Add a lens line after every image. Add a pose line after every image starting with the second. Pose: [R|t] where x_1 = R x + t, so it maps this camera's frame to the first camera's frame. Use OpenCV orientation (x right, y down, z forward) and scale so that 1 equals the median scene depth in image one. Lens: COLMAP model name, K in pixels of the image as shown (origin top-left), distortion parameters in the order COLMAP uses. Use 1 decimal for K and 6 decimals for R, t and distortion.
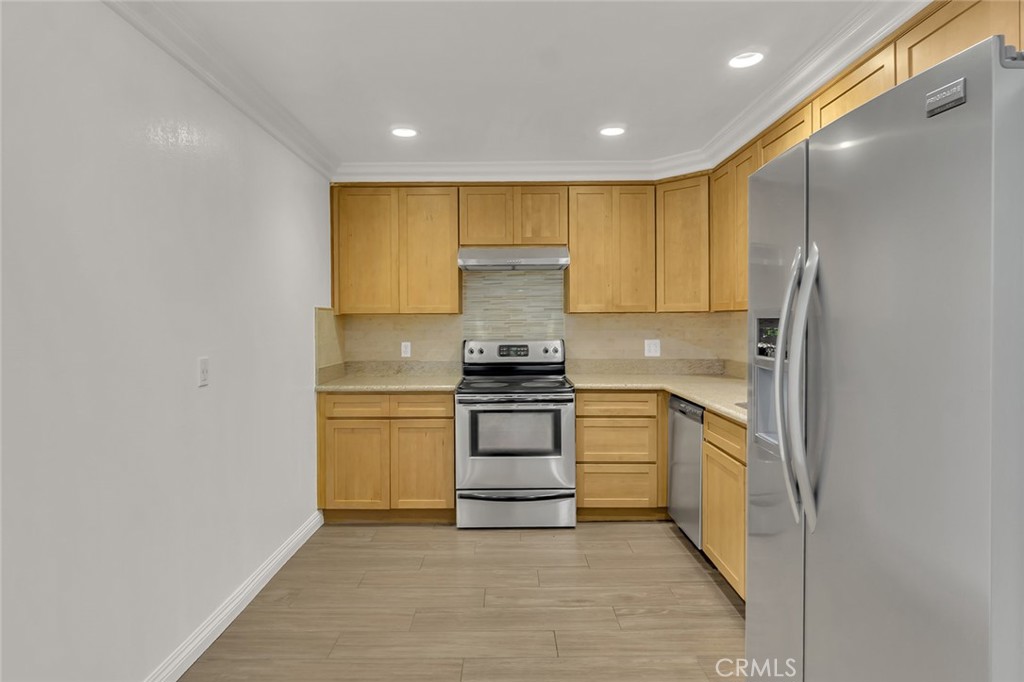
lens RADIAL K [[490.2, 0, 514.2], [0, 490.2, 320.5], [0, 0, 1]] dist [-0.000060, 0.000073]
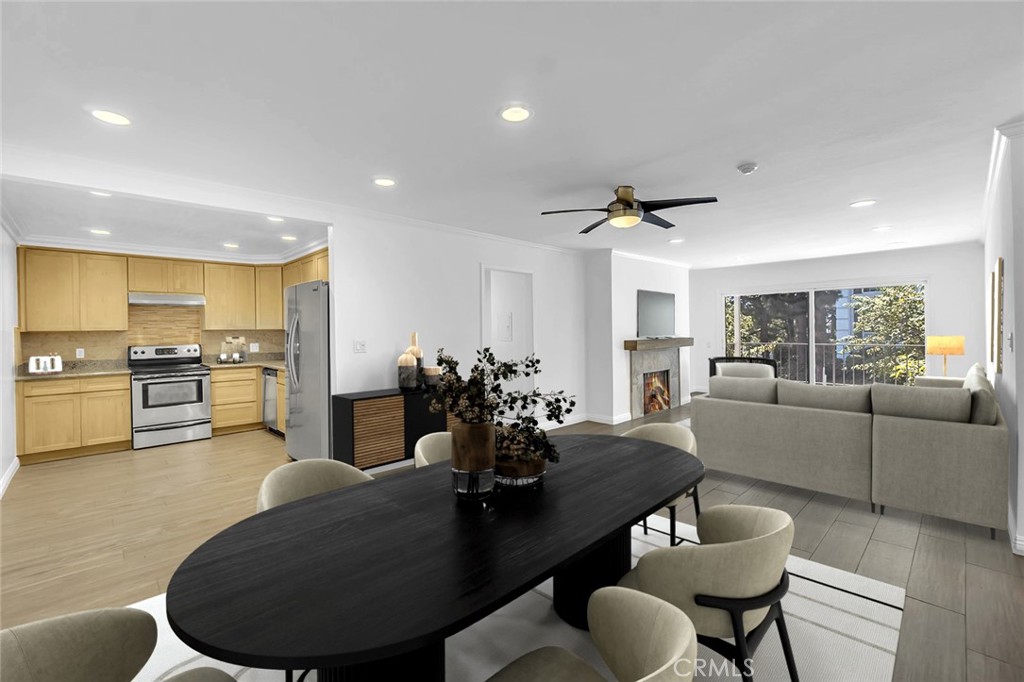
lens RADIAL K [[449.8, 0, 511.8], [0, 449.8, 331.9], [0, 0, 1]] dist [0.000416, -0.000124]
pose [[0.712200, -0.007569, 0.701936, -0.264395], [0.007963, 0.999965, 0.002703, -0.003173], [-0.701932, 0.003664, 0.712235, -1.075534]]
